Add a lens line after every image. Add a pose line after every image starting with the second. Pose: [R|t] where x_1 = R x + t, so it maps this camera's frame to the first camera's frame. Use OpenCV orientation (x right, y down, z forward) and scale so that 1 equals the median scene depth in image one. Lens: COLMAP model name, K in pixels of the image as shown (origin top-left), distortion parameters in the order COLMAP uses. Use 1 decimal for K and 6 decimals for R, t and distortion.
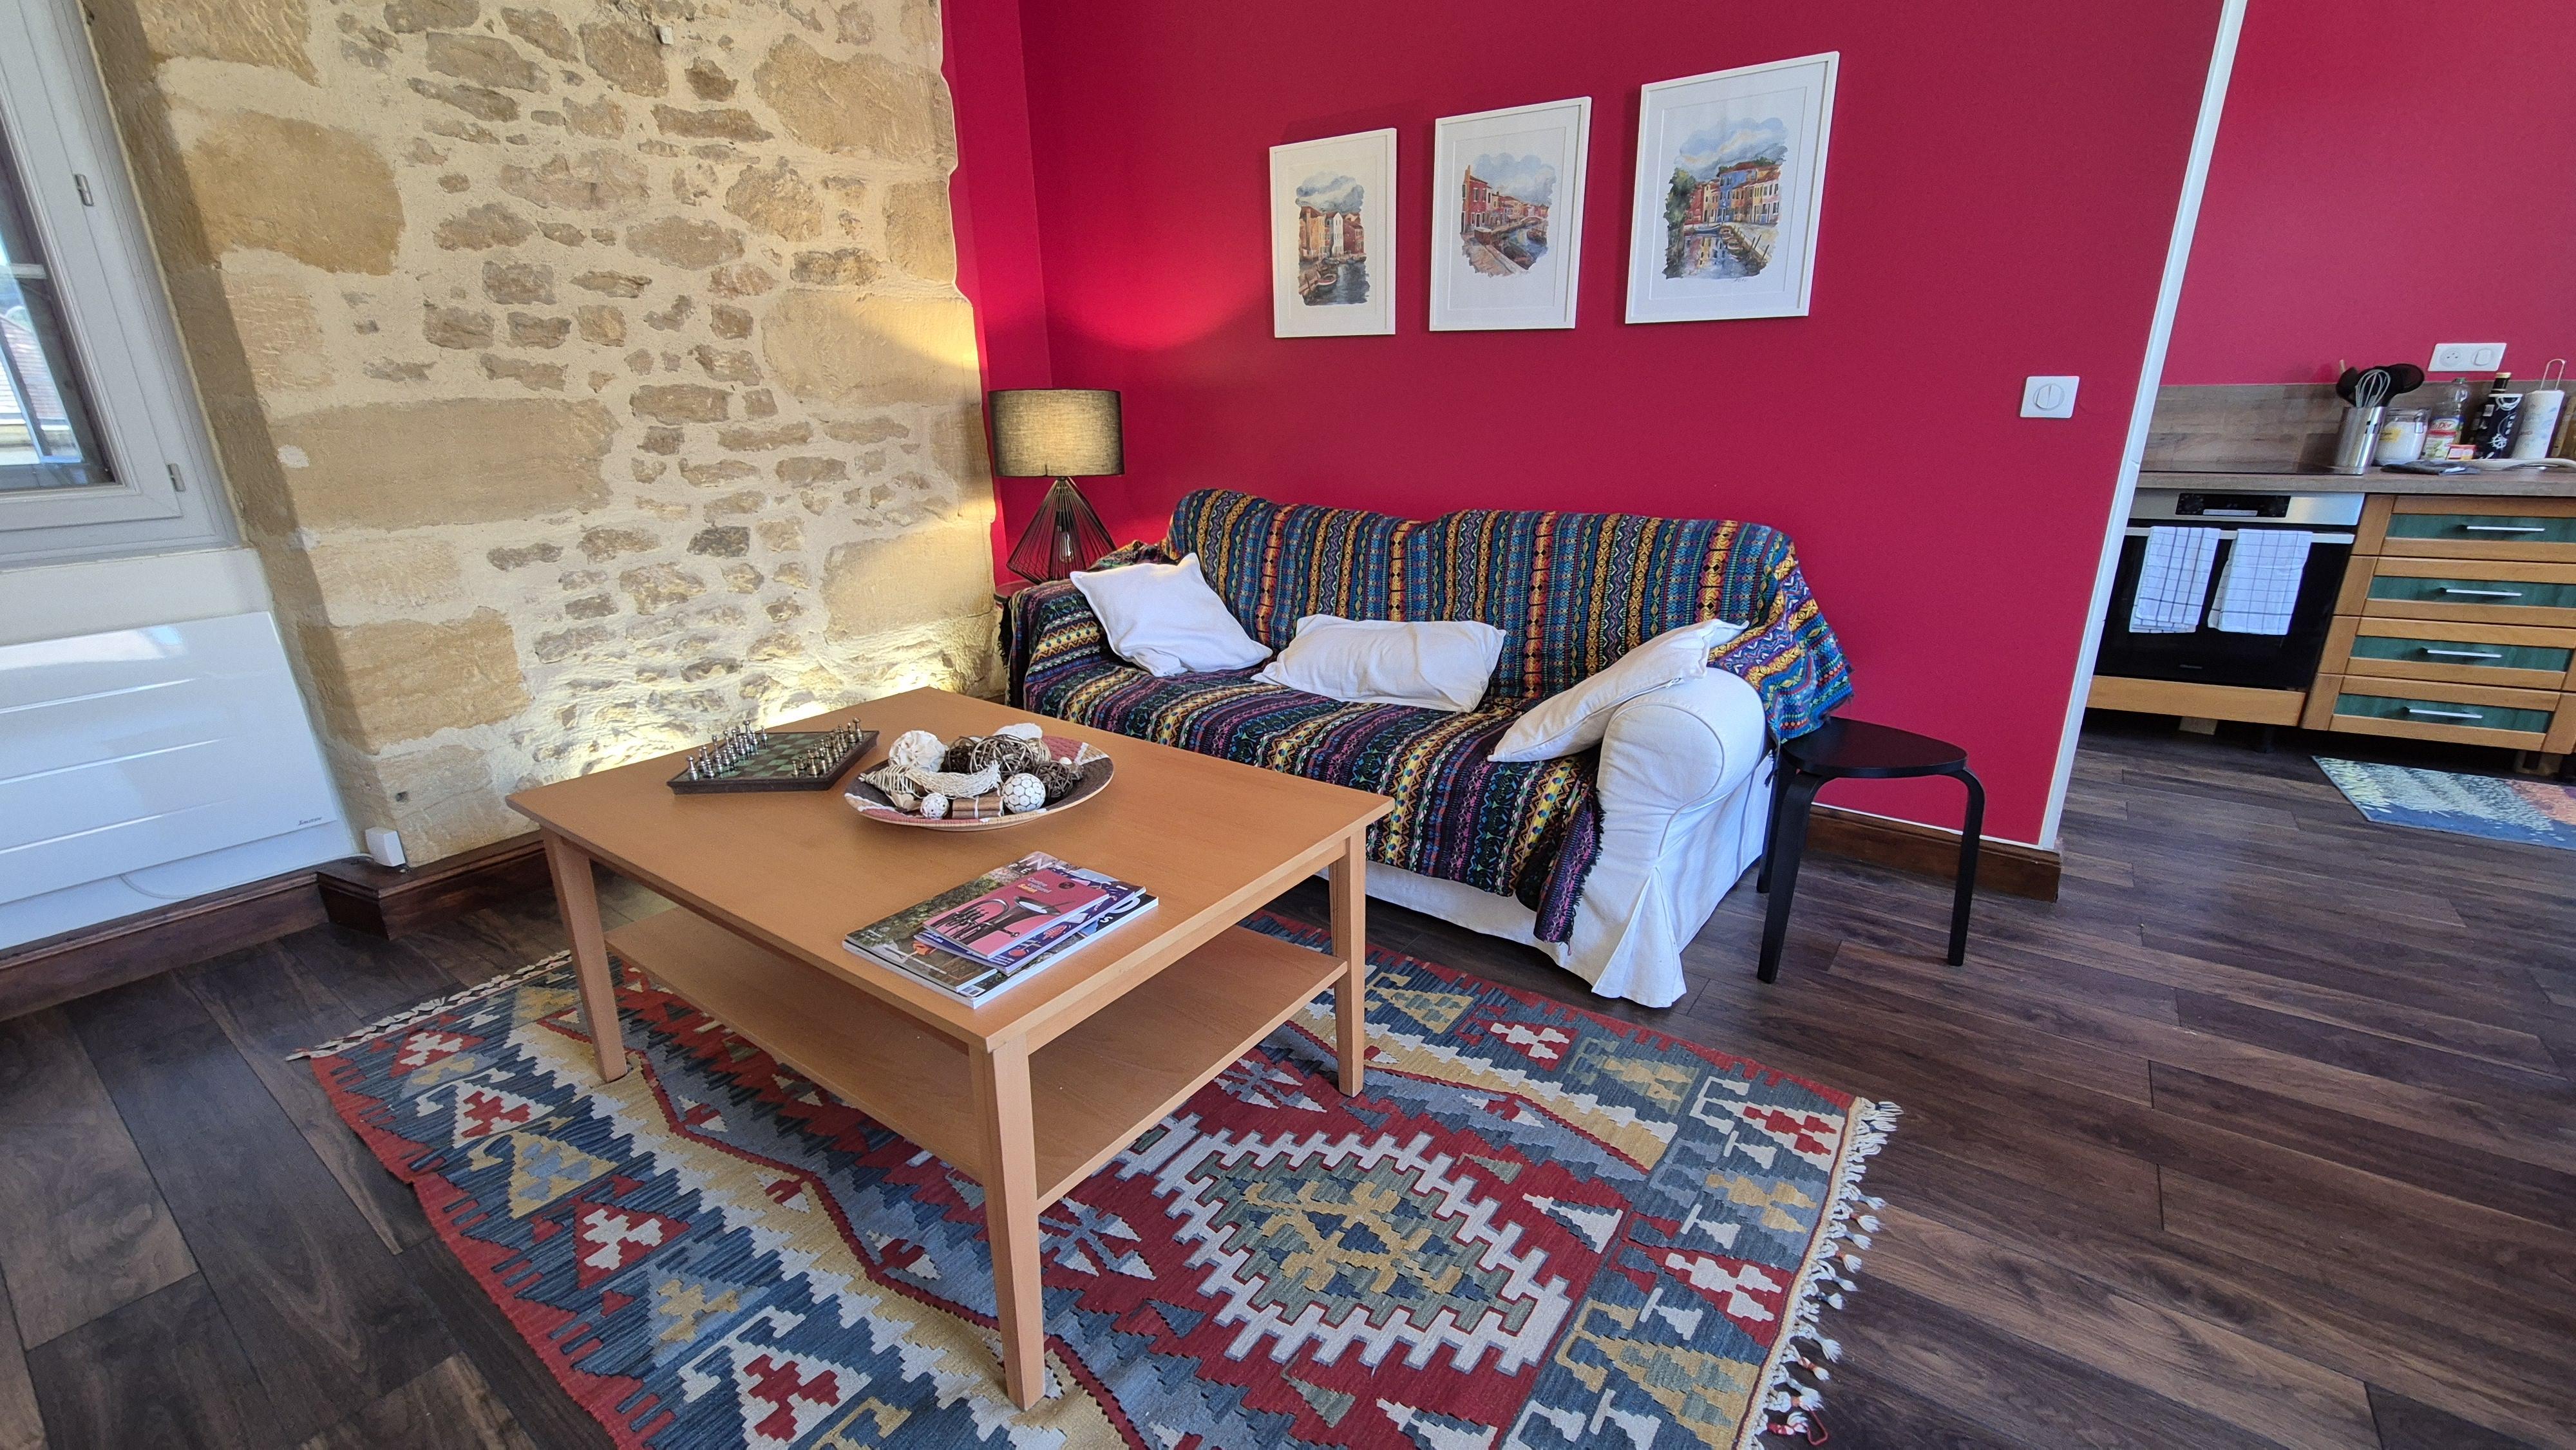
lens RADIAL K [[1058.2, 0, 1316.9], [0, 1058.2, 727.6], [0, 0, 1]] dist [0.001584, -0.001041]
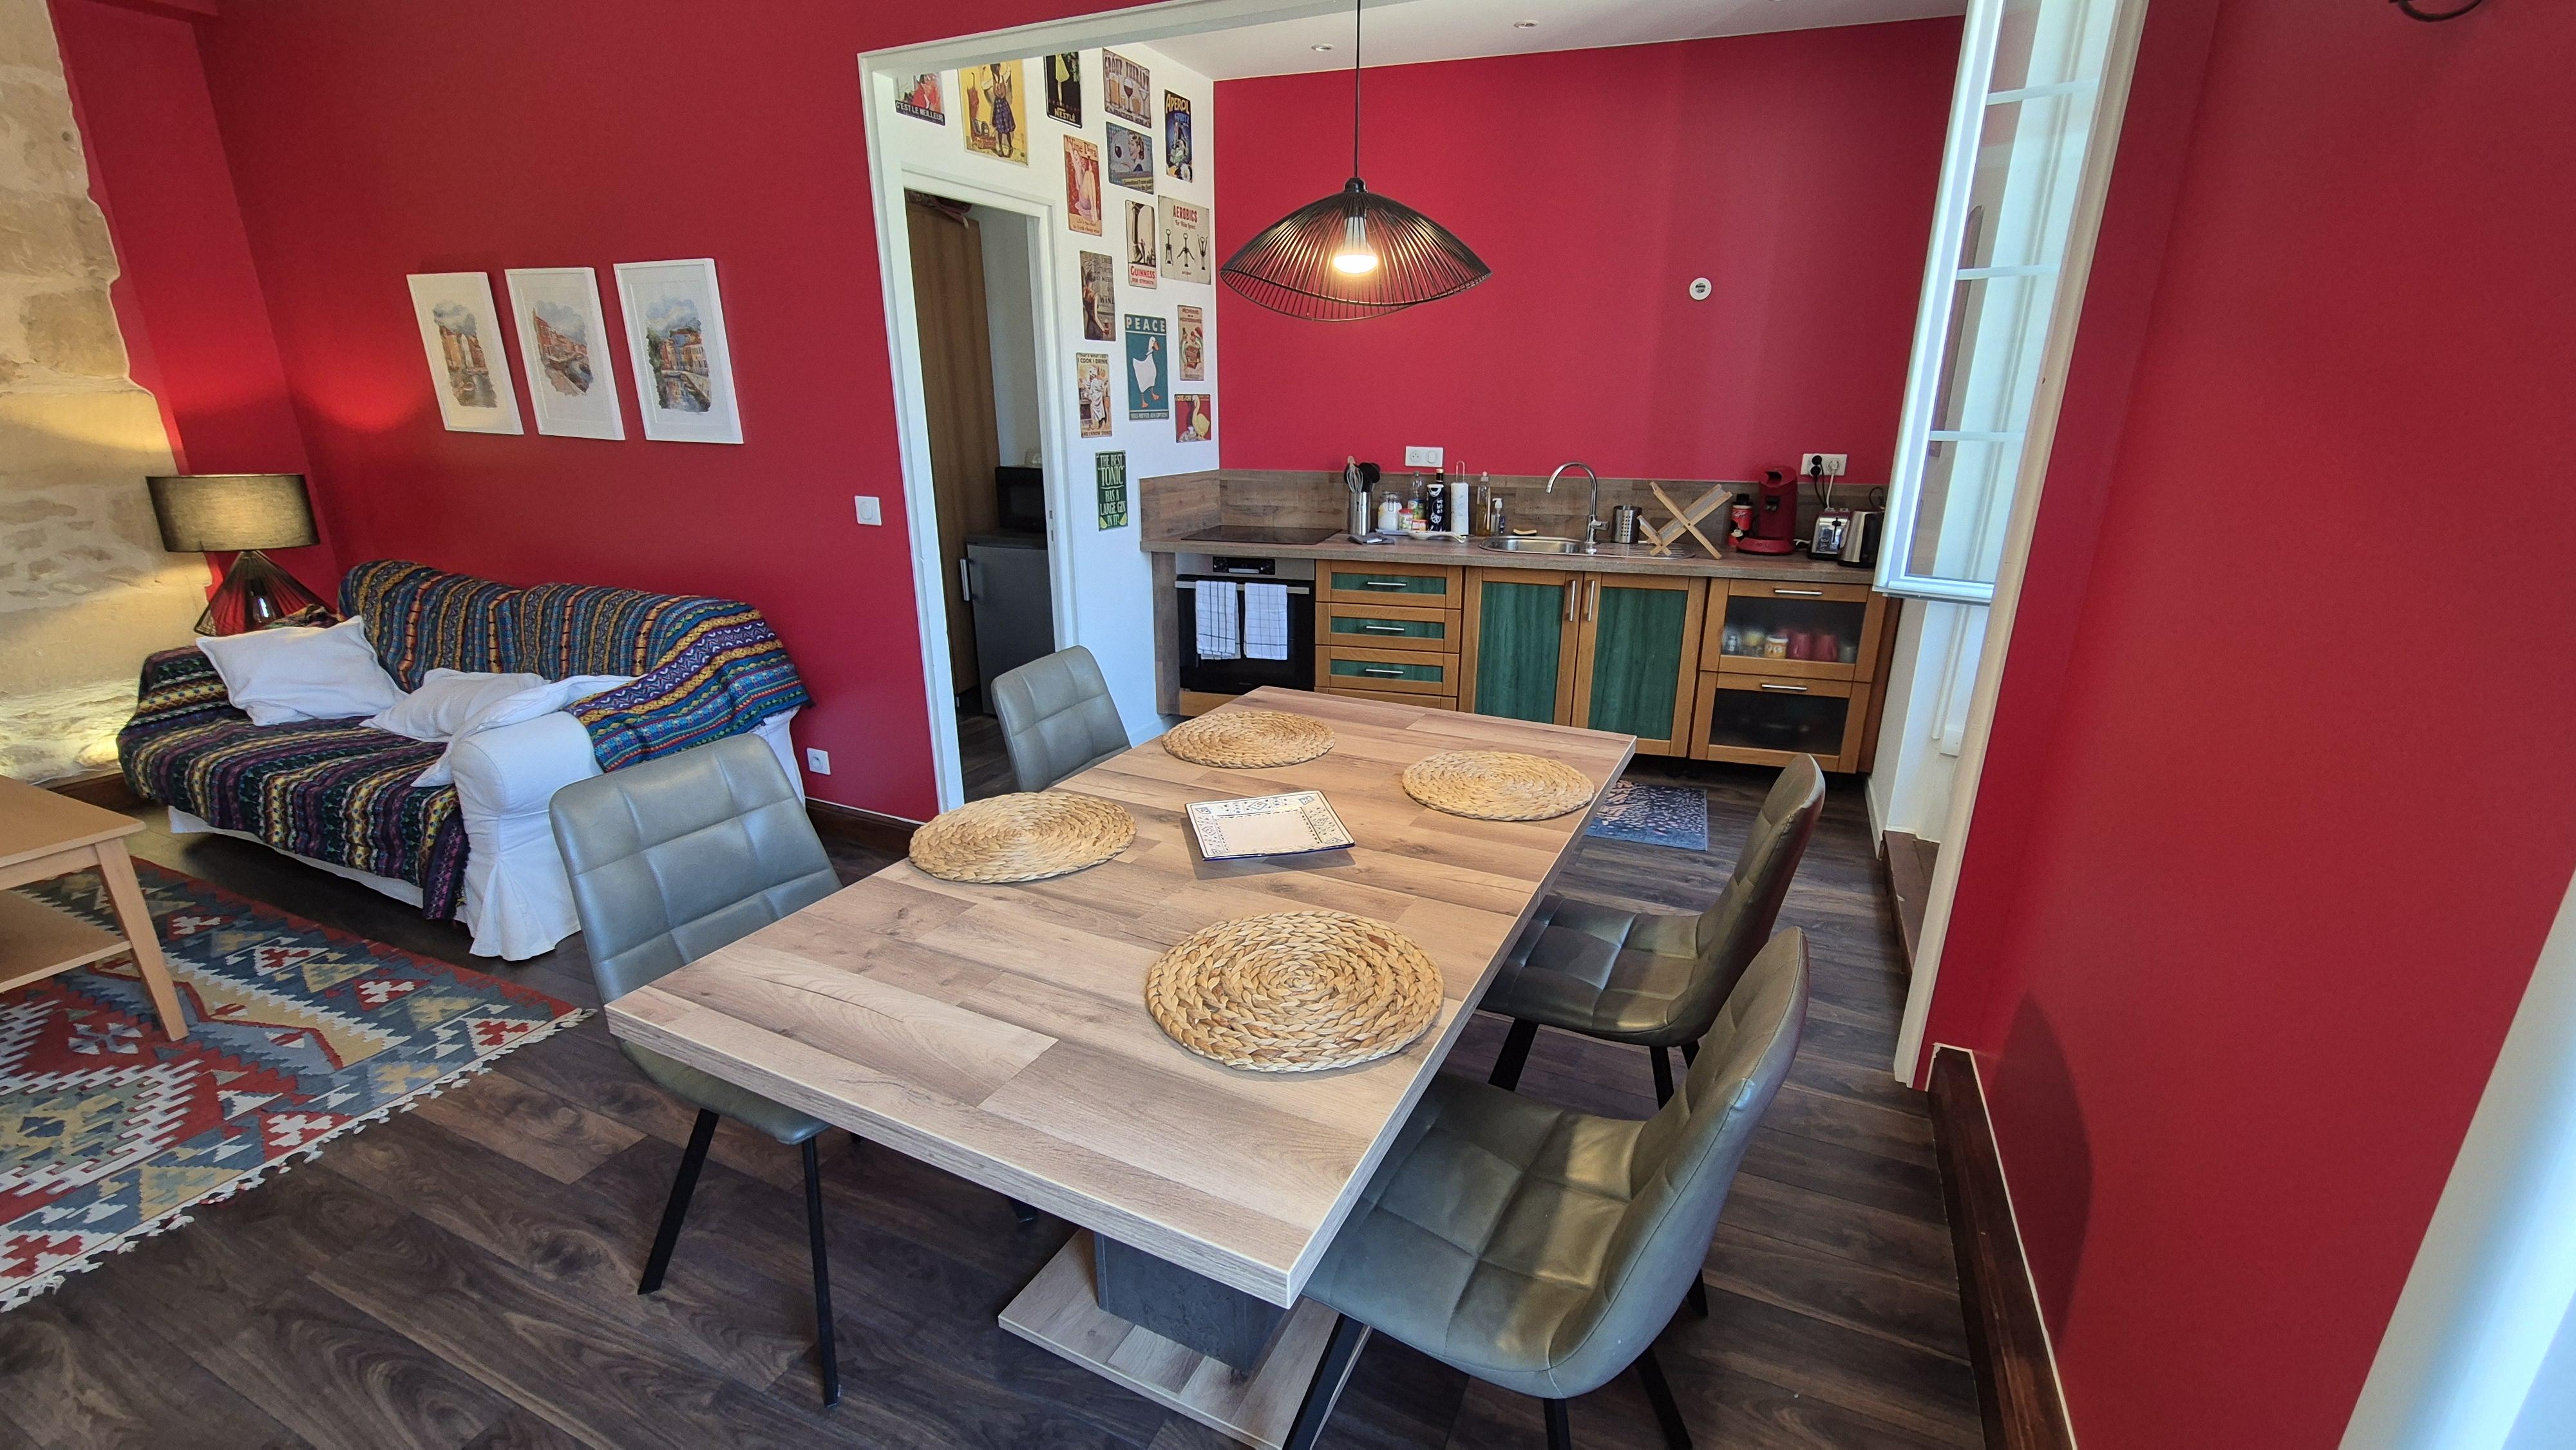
lens RADIAL K [[1058.2, 0, 1315.8], [0, 1058.2, 725.4], [0, 0, 1]] dist [0.001584, -0.001041]
pose [[0.980781, -0.038912, 0.191194, 0.881455], [0.040565, 0.999166, -0.004739, 0.006033], [-0.190850, 0.012404, 0.981541, -0.446490]]
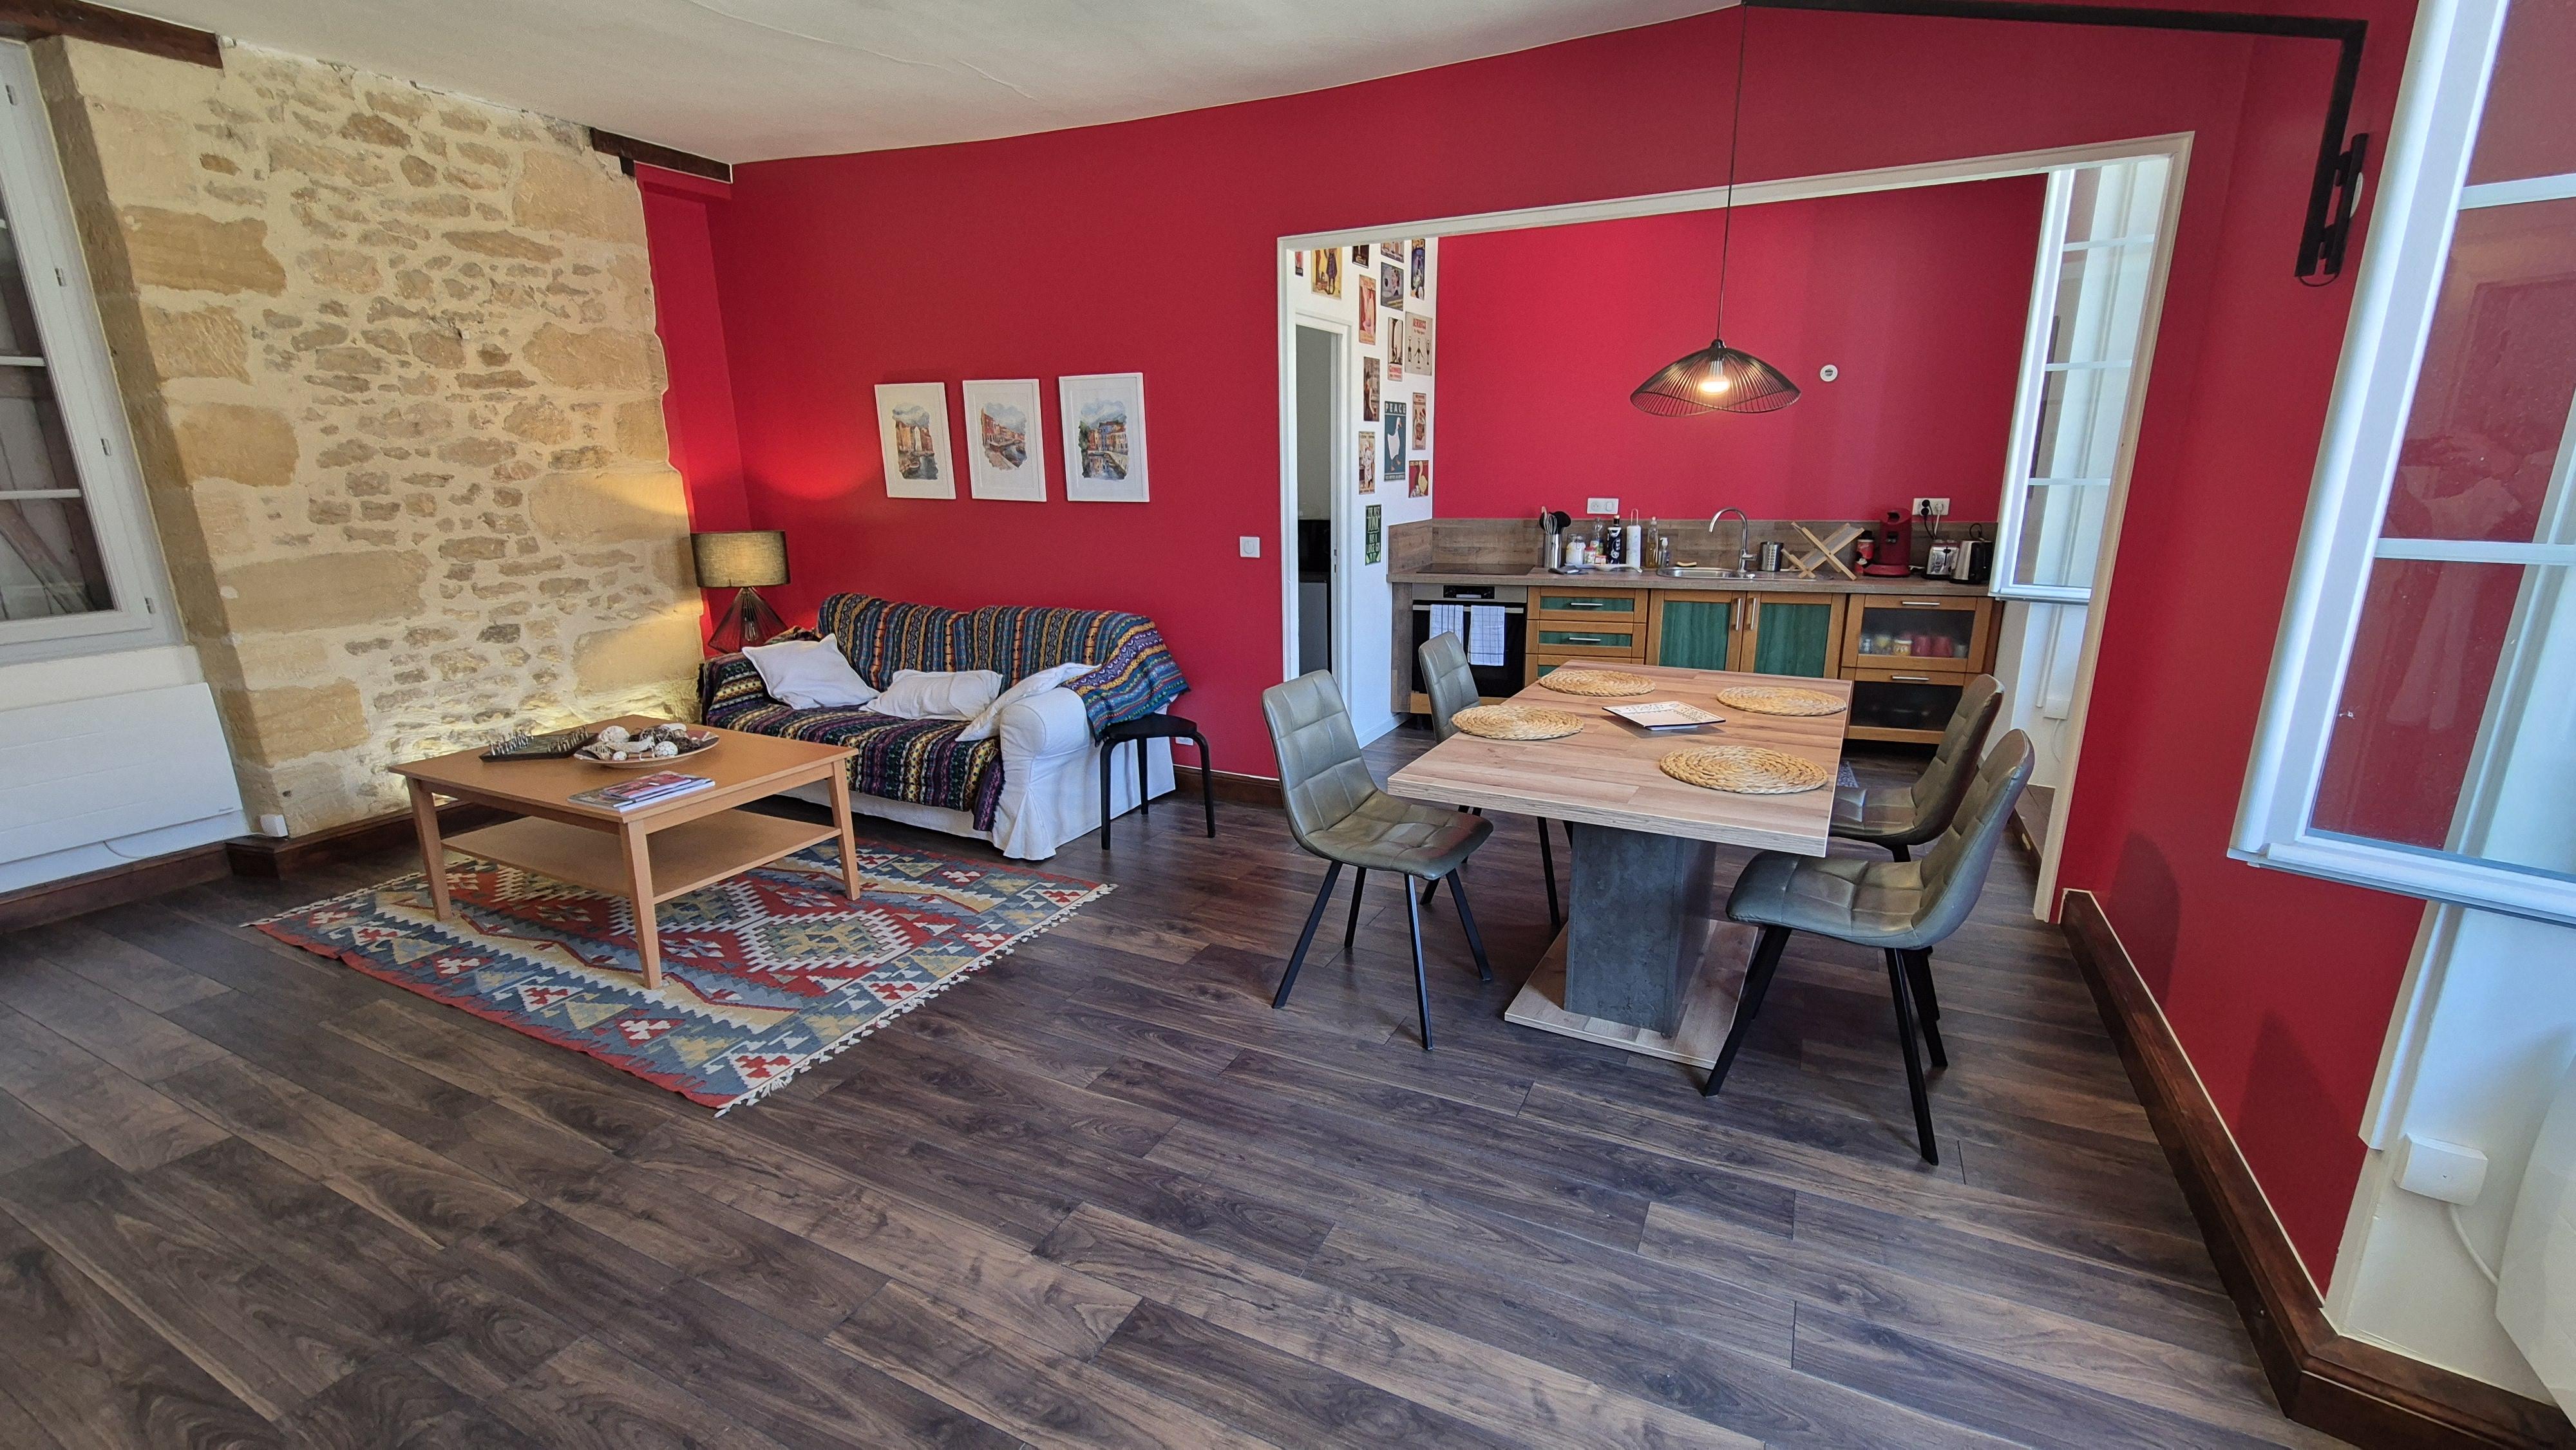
lens RADIAL K [[1058.2, 0, 1317.9], [0, 1058.2, 725.3], [0, 0, 1]] dist [0.001584, -0.001041]
pose [[0.986209, -0.036799, 0.161362, 0.428481], [0.047140, 0.997040, -0.060735, 0.128173], [-0.158649, 0.067504, 0.985025, -0.834063]]
